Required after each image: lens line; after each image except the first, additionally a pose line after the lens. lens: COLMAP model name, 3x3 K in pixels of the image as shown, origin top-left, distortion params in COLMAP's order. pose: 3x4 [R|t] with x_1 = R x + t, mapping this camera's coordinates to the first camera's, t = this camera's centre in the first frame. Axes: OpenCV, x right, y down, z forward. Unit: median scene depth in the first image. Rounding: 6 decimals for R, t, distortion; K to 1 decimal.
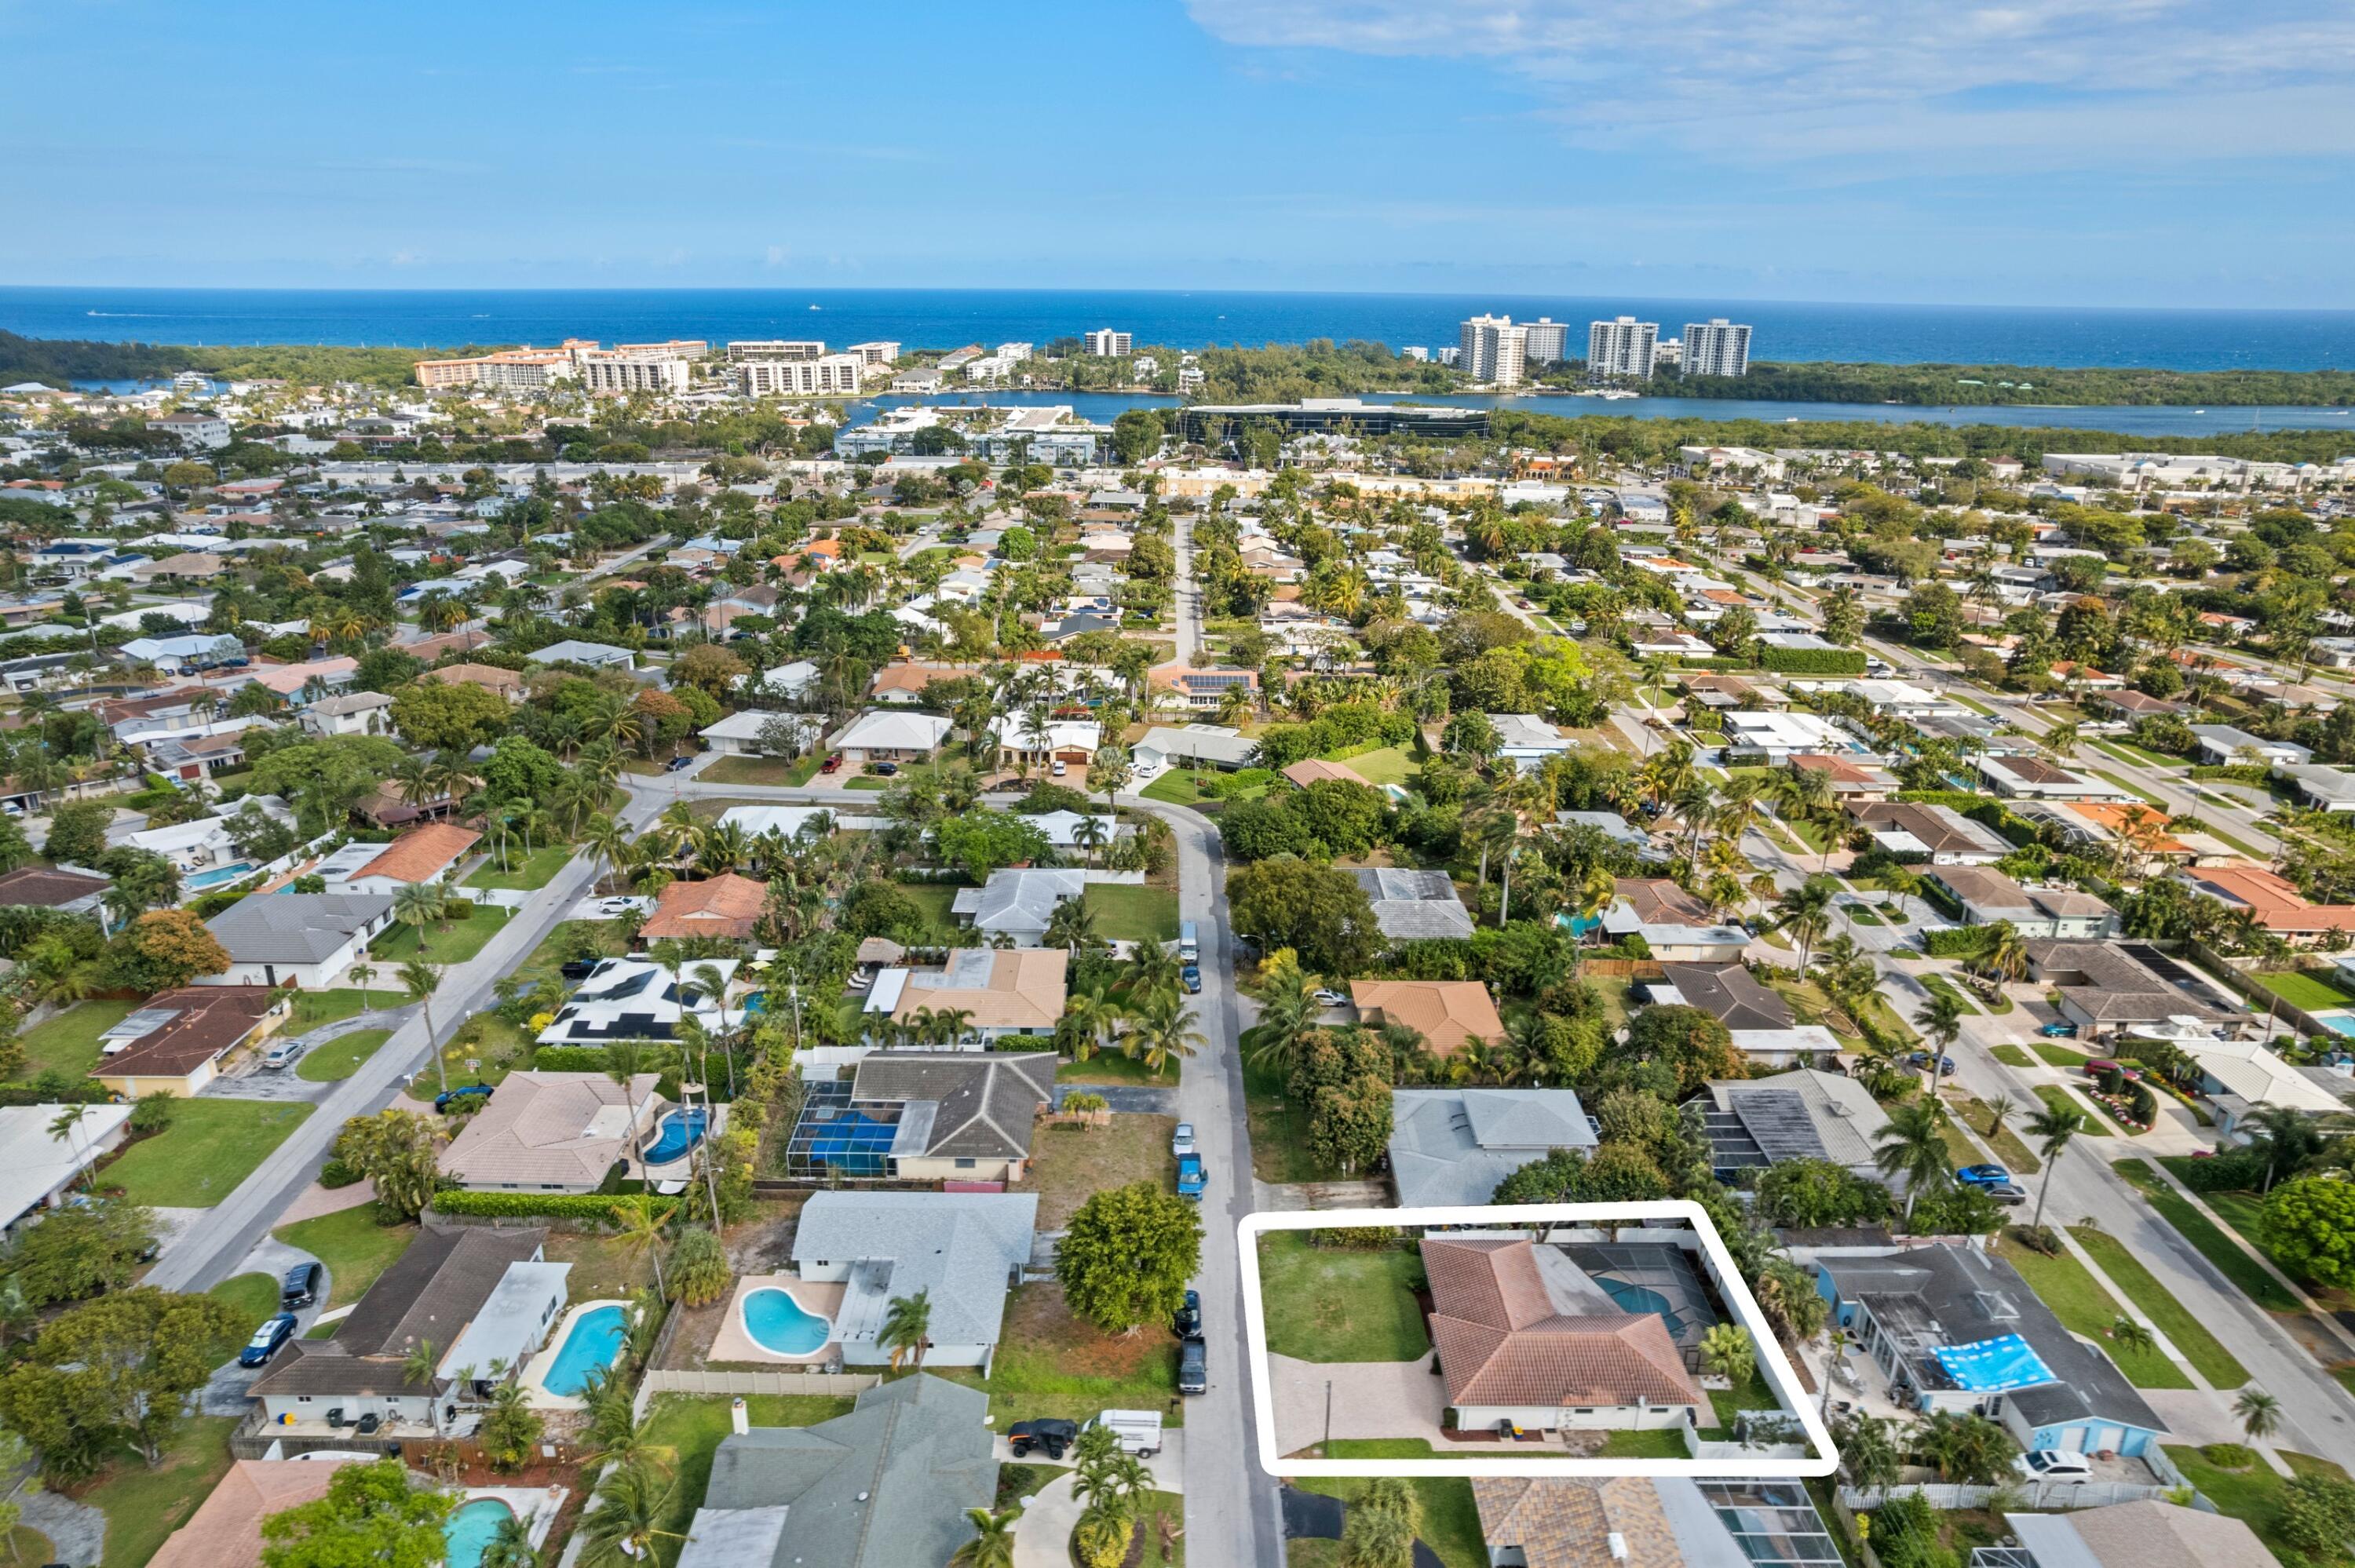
lens RADIAL K [[1505.4, 0, 1174.6], [0, 1505.4, 793.9], [0, 0, 1]] dist [-0.060332, 0.050406]
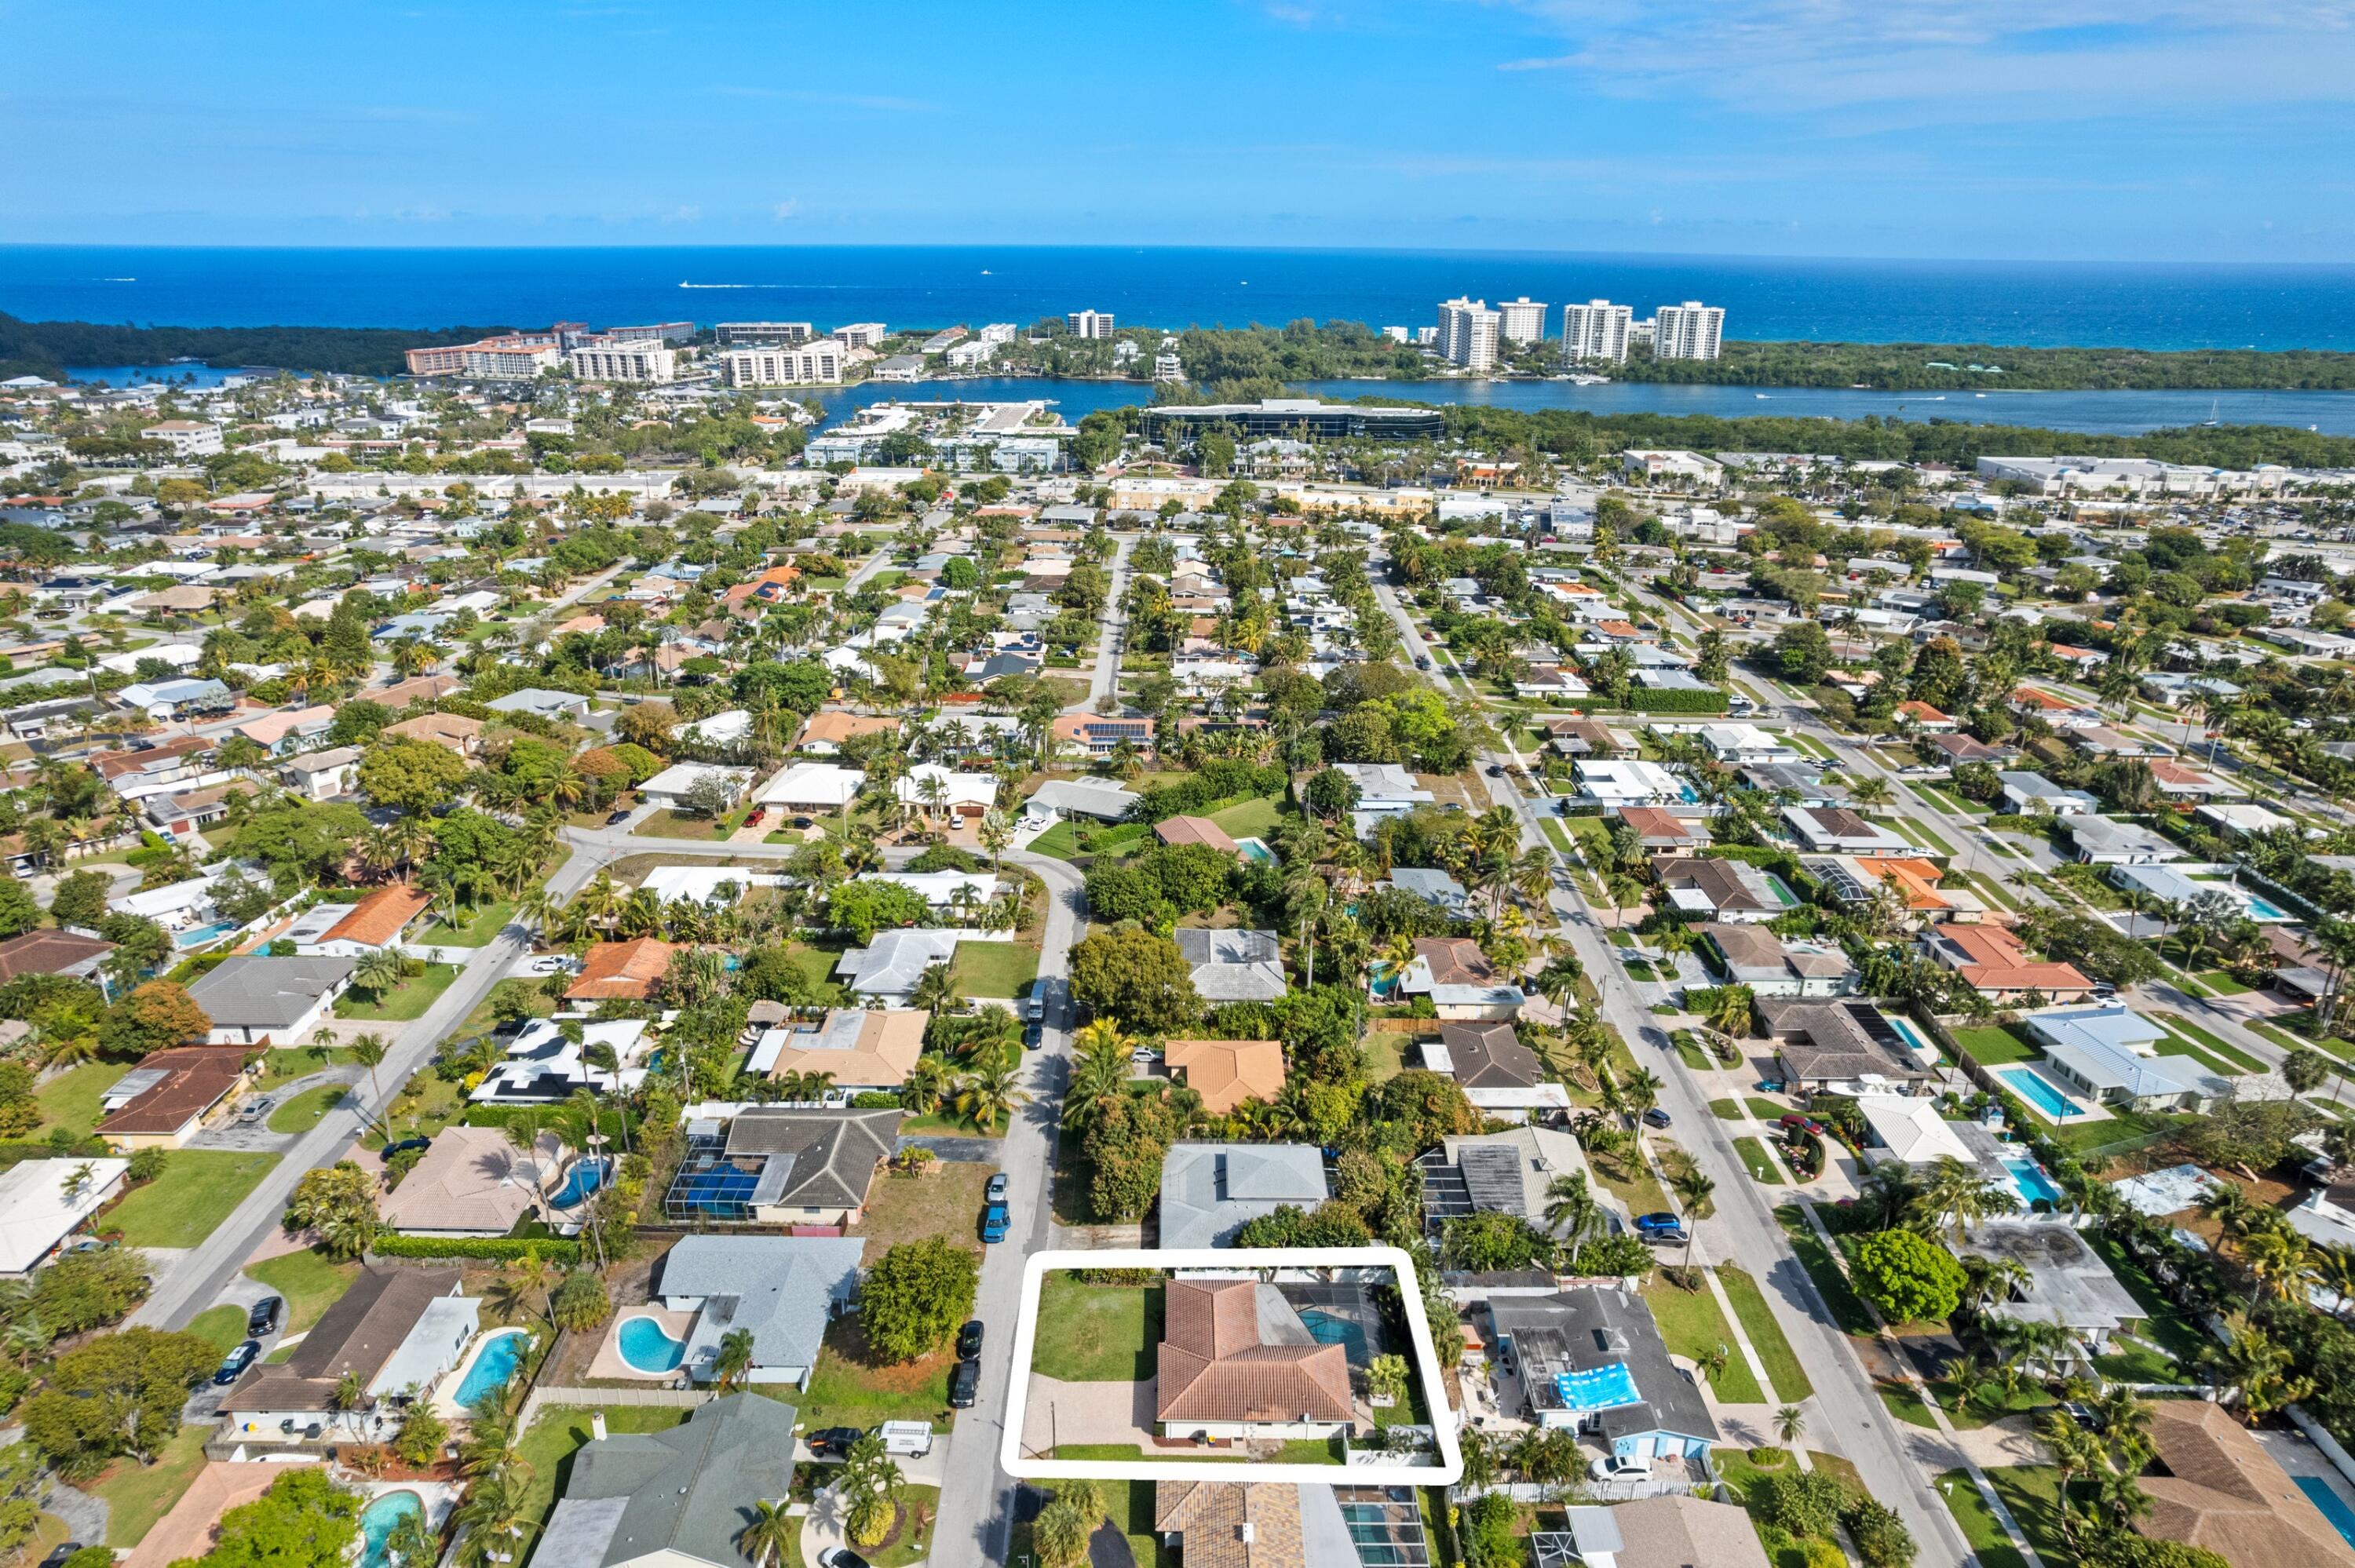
lens RADIAL K [[1505.4, 0, 1173.4], [0, 1505.4, 788.4], [0, 0, 1]] dist [-0.060332, 0.050406]
pose [[0.999995, -0.000673, -0.003023, 0.100987], [0.000744, 0.999724, 0.023478, -0.079358], [0.003007, -0.023480, 0.999720, -0.131258]]
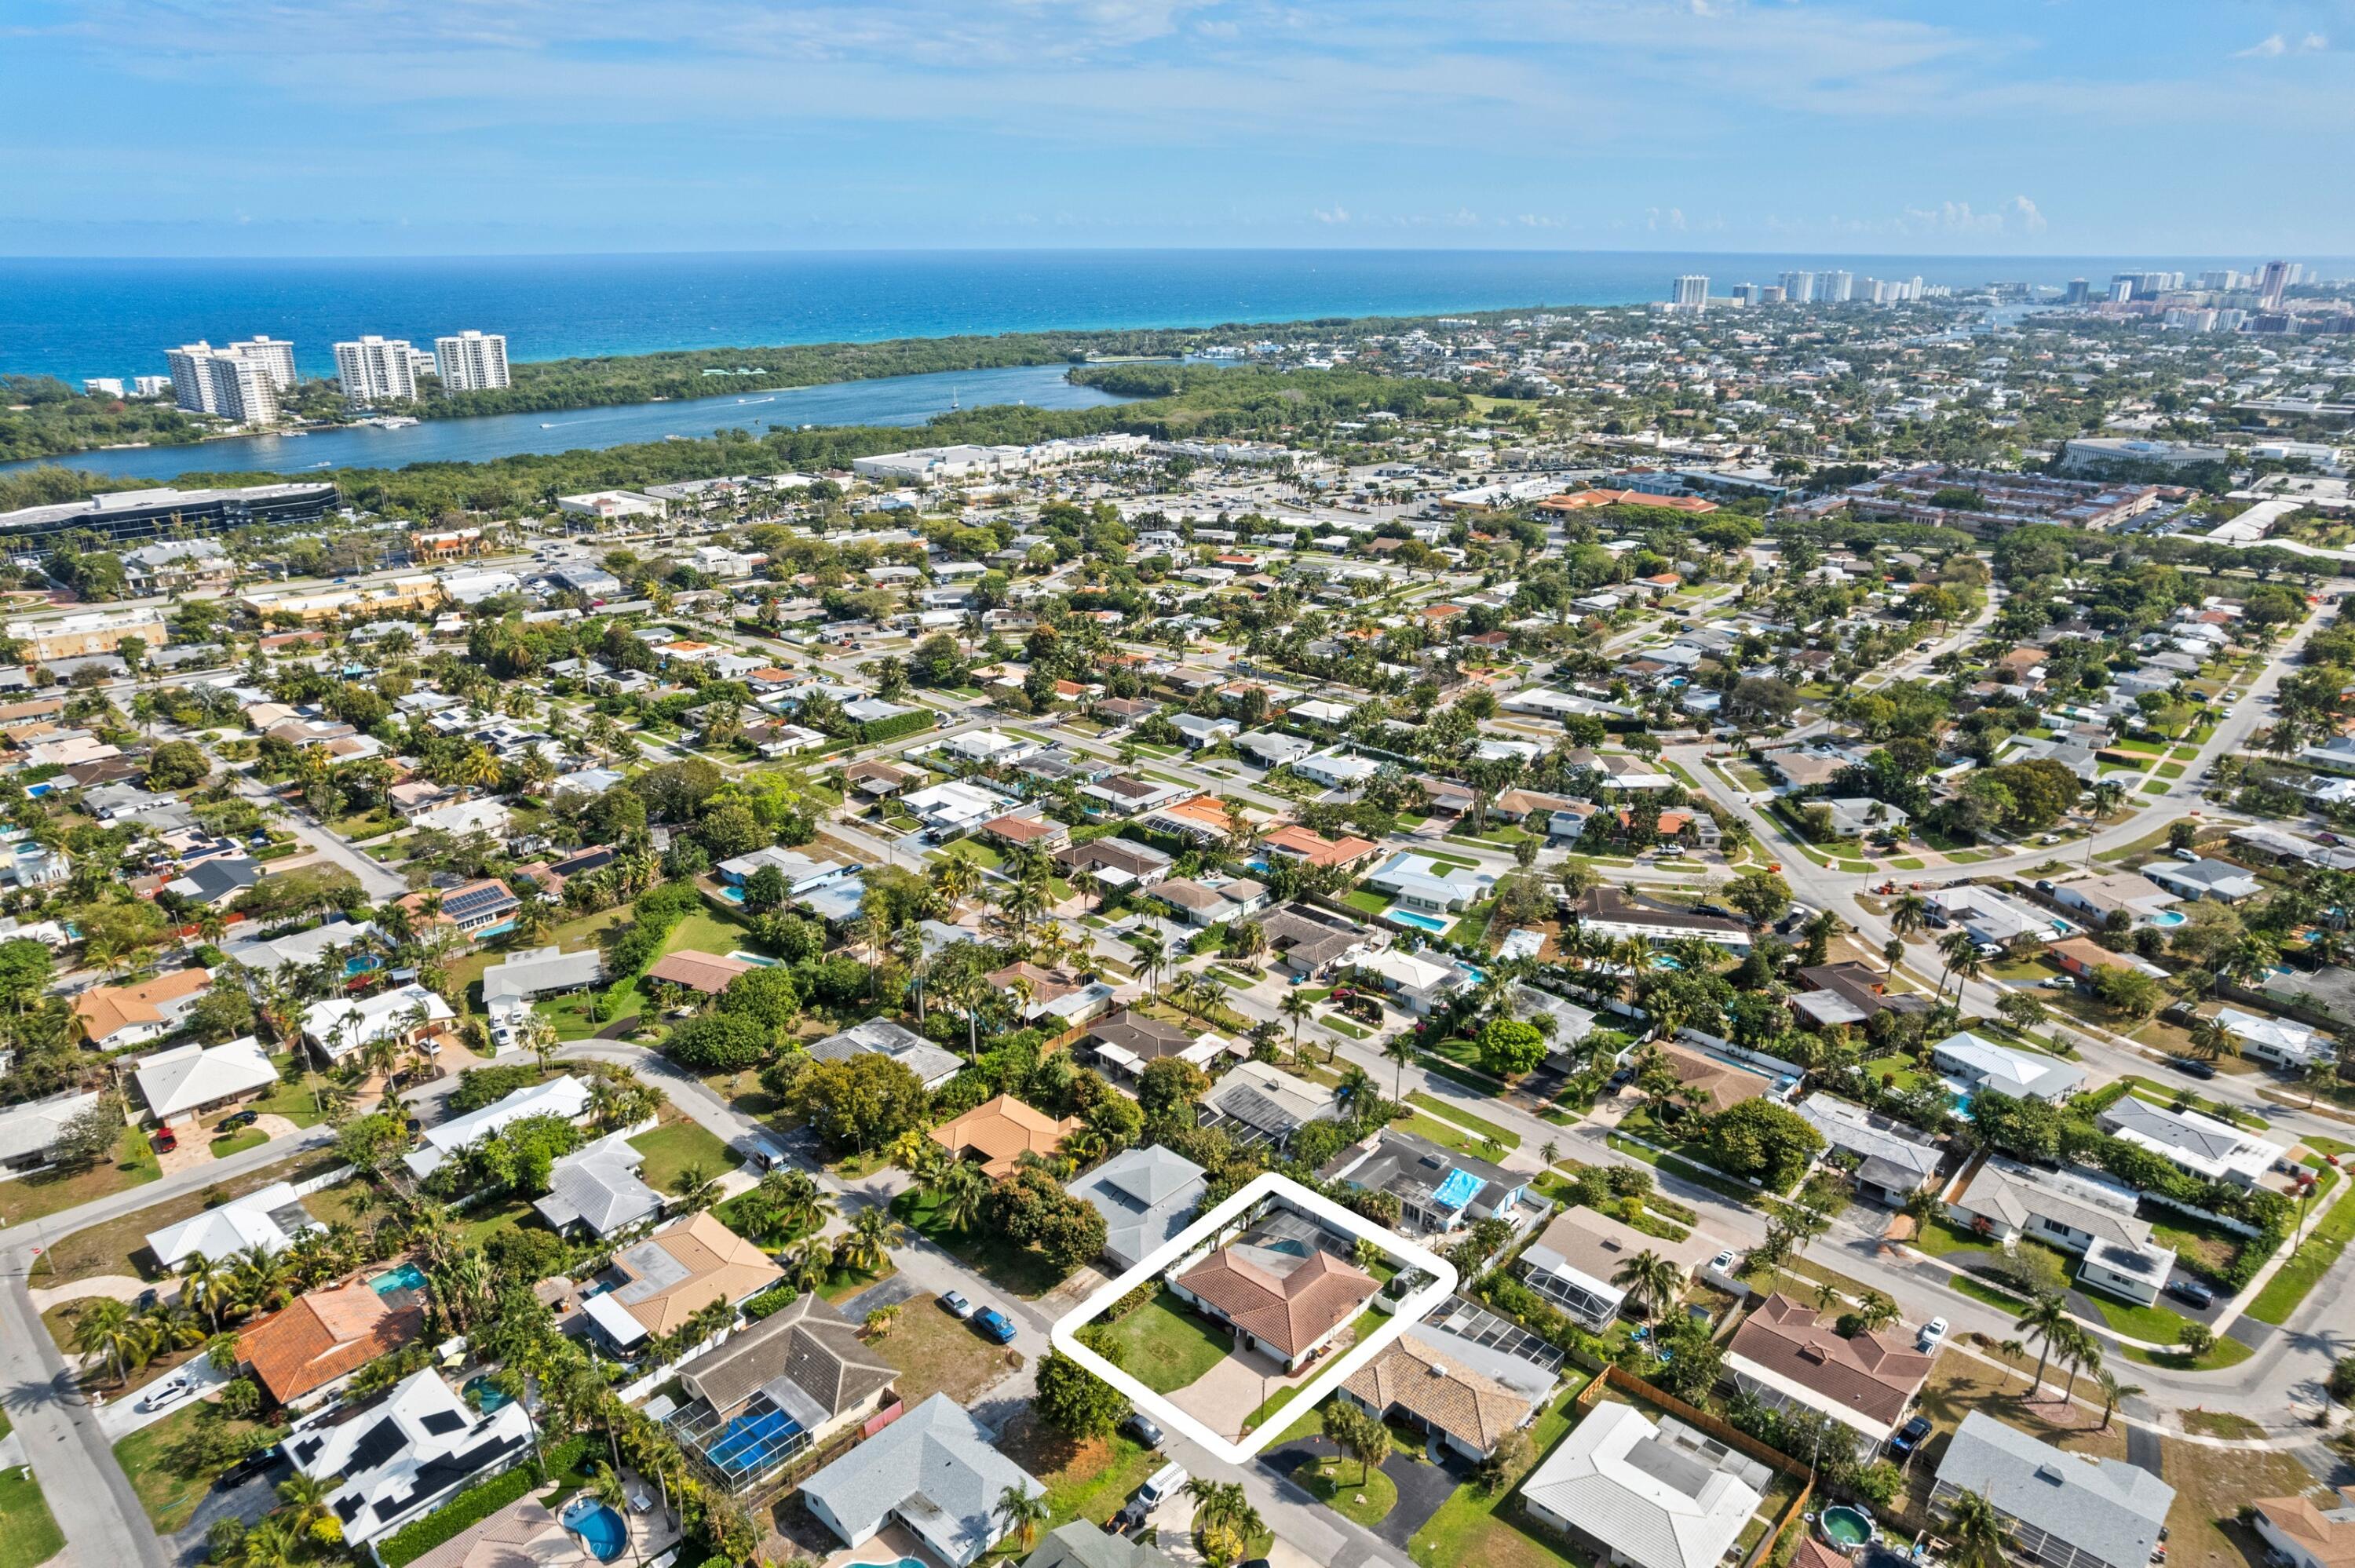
lens RADIAL K [[1505.4, 0, 1174.4], [0, 1505.4, 784.9], [0, 0, 1]] dist [-0.060332, 0.050406]
pose [[0.682151, -0.262308, 0.682542, -0.427089], [0.246337, 0.961316, 0.123247, -0.214110], [-0.688467, 0.084062, 0.720379, -0.073272]]
